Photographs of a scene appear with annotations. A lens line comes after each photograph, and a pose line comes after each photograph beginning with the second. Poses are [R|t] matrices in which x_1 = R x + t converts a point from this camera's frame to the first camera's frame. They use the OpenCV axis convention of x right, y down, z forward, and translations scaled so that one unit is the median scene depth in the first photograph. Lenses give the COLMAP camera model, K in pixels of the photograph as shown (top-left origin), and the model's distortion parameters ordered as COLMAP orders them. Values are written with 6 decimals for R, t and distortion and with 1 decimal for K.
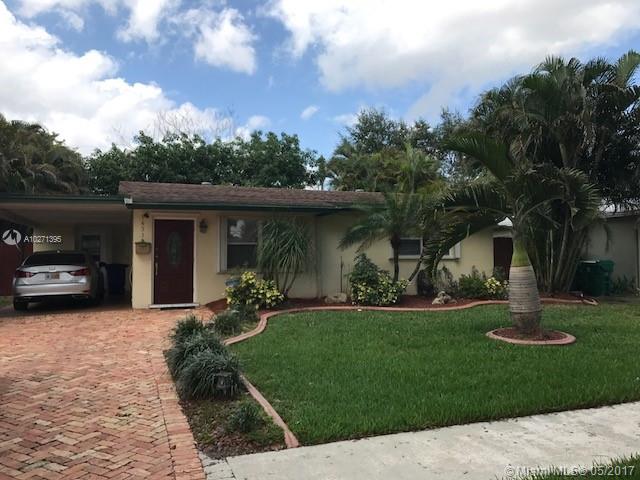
lens RADIAL K [[583.1, 0, 320.0], [0, 583.1, 240.0], [0, 0, 1]] dist [-0.046485, 0.156623]
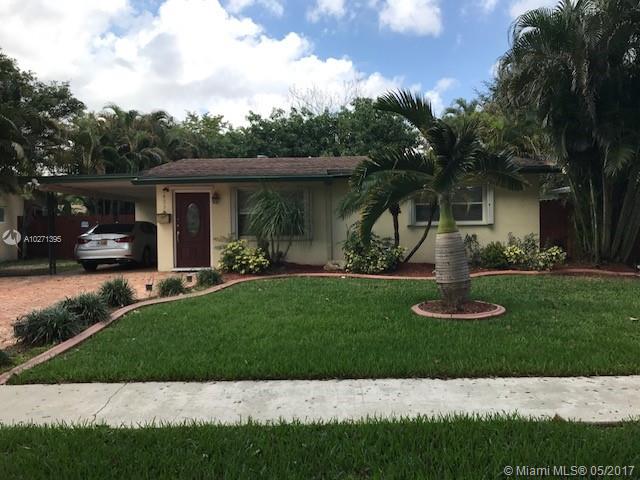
lens RADIAL K [[583.1, 0, 320.0], [0, 583.1, 240.0], [0, 0, 1]] dist [-0.046485, 0.156623]
pose [[0.924780, -0.000085, -0.380502, 0.346864], [0.021571, 0.998403, 0.052204, 0.002576], [0.379890, -0.056485, 0.923305, 0.051561]]
